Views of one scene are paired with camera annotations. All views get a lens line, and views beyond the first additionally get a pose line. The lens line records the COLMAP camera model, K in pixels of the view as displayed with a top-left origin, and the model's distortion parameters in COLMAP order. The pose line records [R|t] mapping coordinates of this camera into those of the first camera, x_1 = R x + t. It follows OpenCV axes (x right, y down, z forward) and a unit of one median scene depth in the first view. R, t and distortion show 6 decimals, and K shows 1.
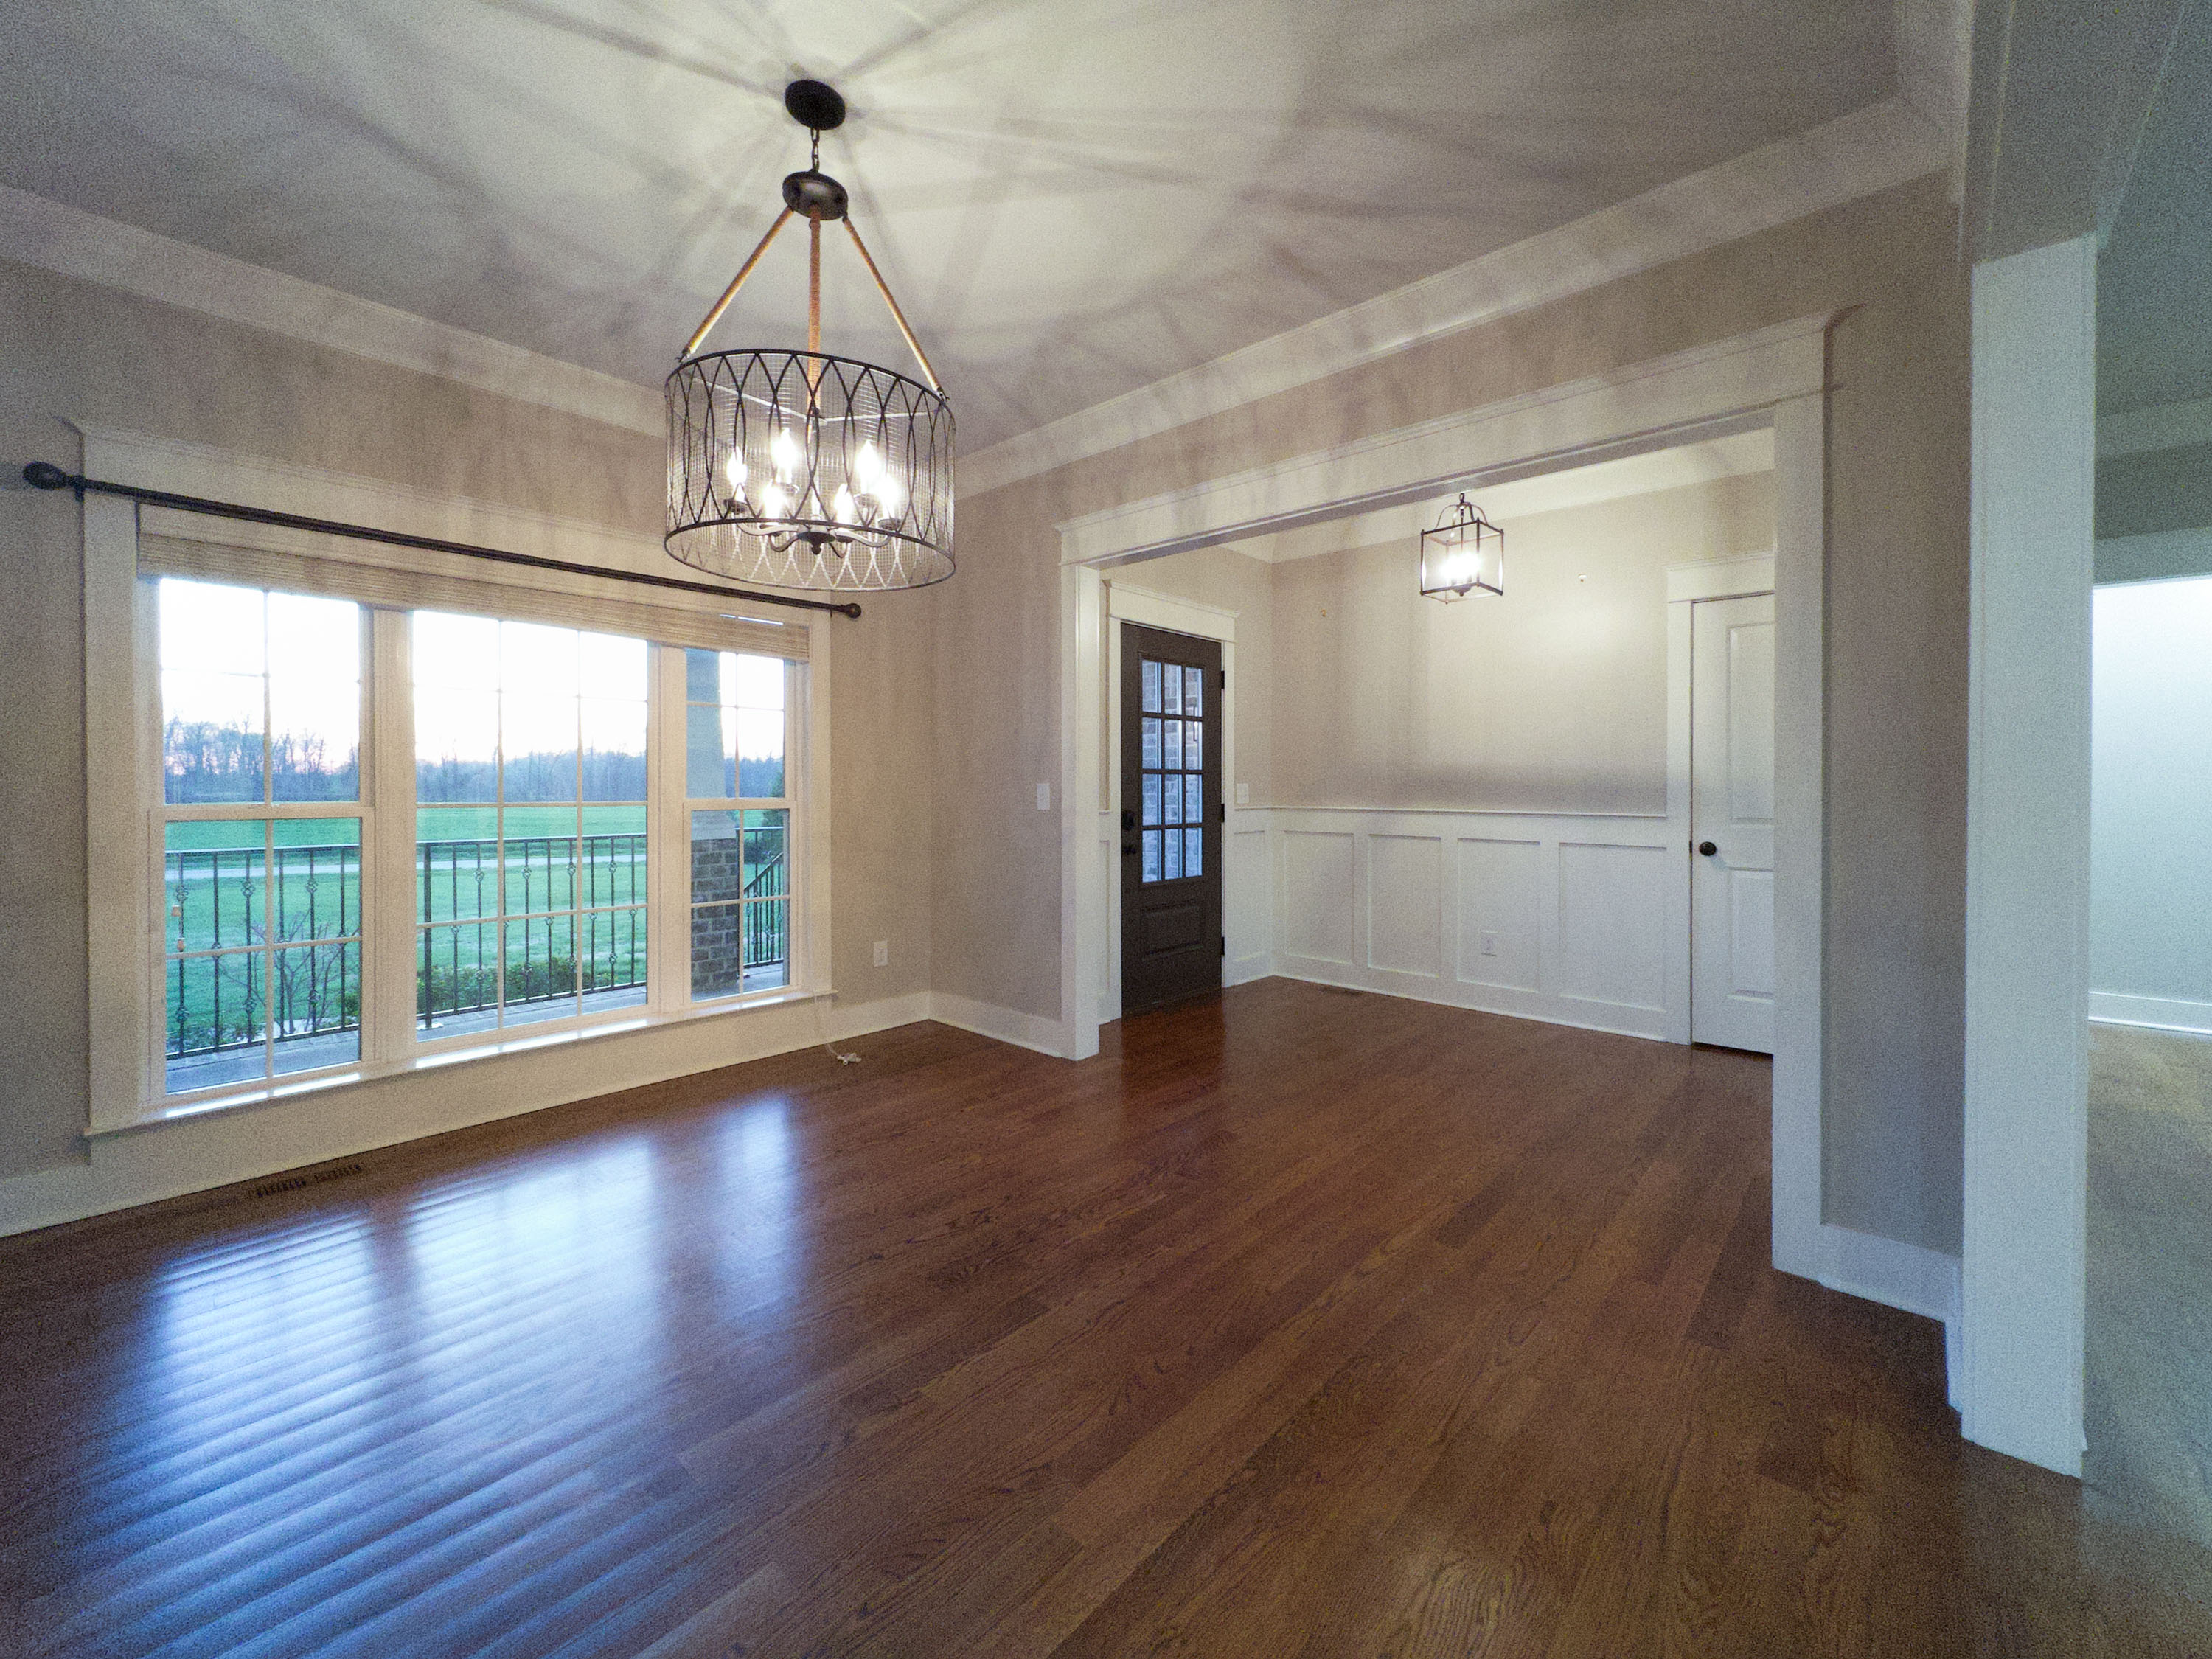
lens RADIAL K [[880.3, 0, 1111.7], [0, 880.3, 790.6], [0, 0, 1]] dist [-0.000637, -0.000005]
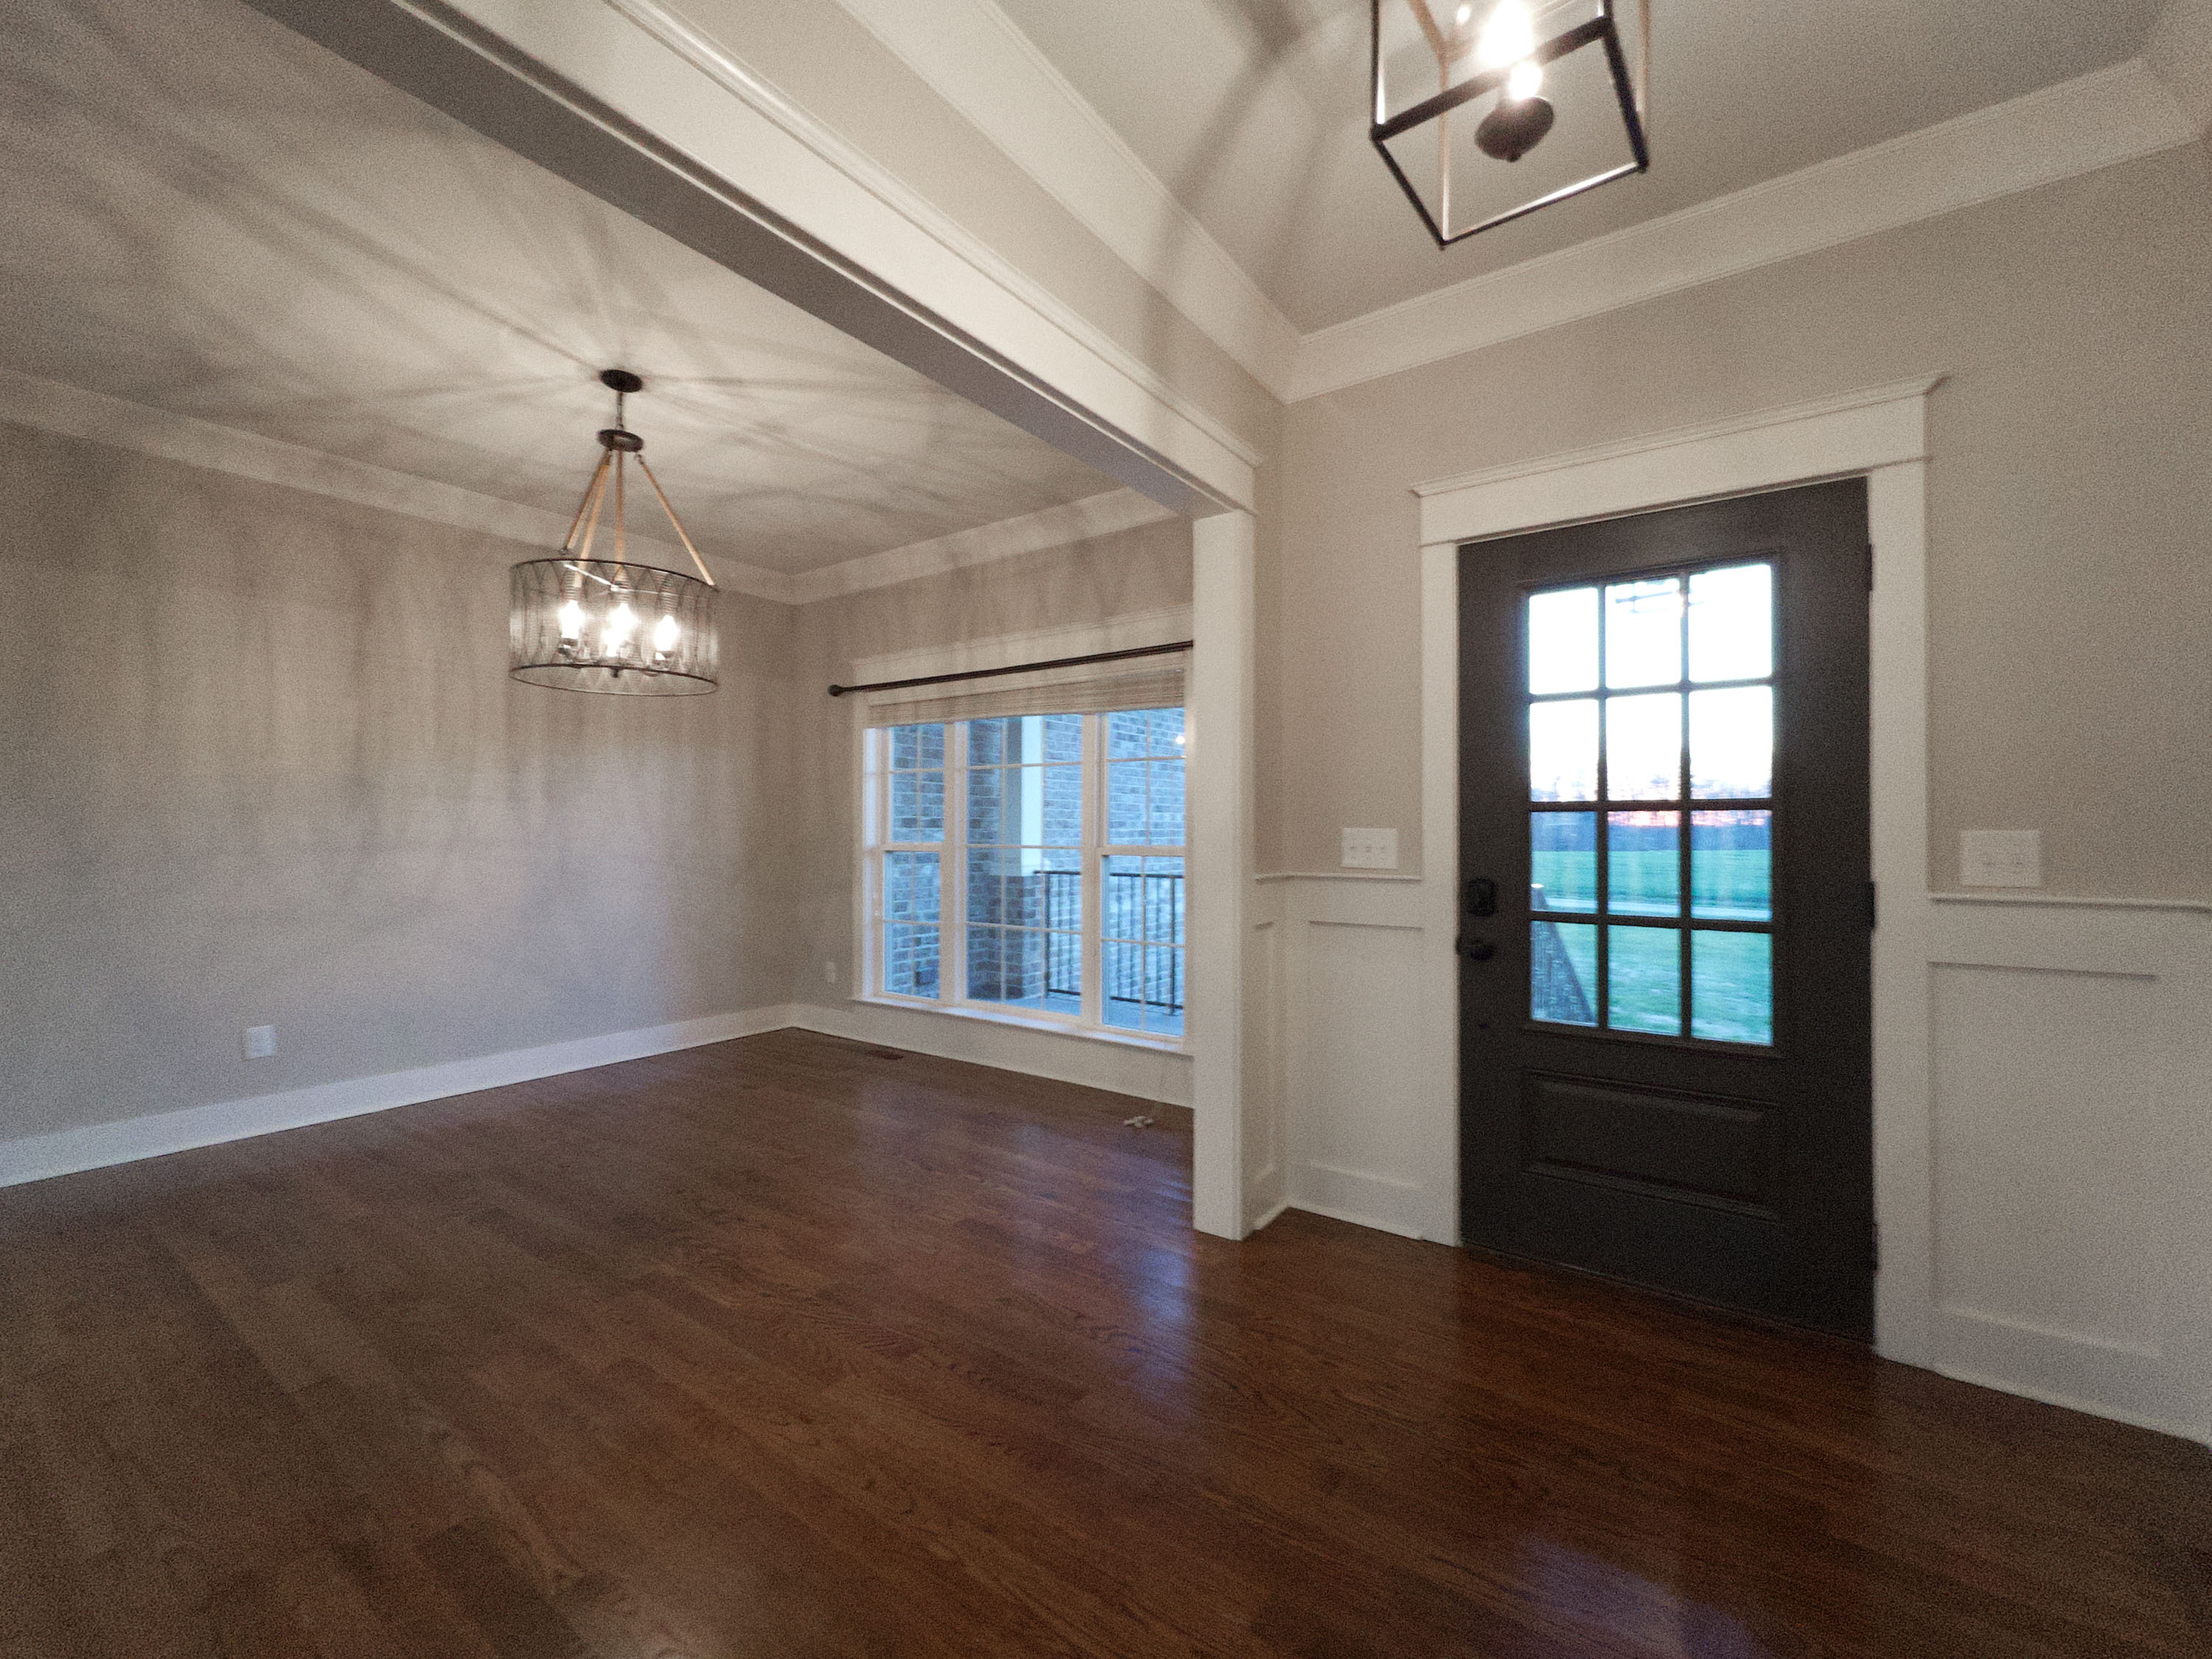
lens RADIAL K [[922.0, 0, 1122.7], [0, 922.0, 826.8], [0, 0, 1]] dist [0.000072, 0.000323]
pose [[0.118951, -0.008164, -0.992867, 0.532349], [-0.008562, 0.999921, -0.009248, -0.003104], [0.992863, 0.009601, 0.118872, 0.671349]]
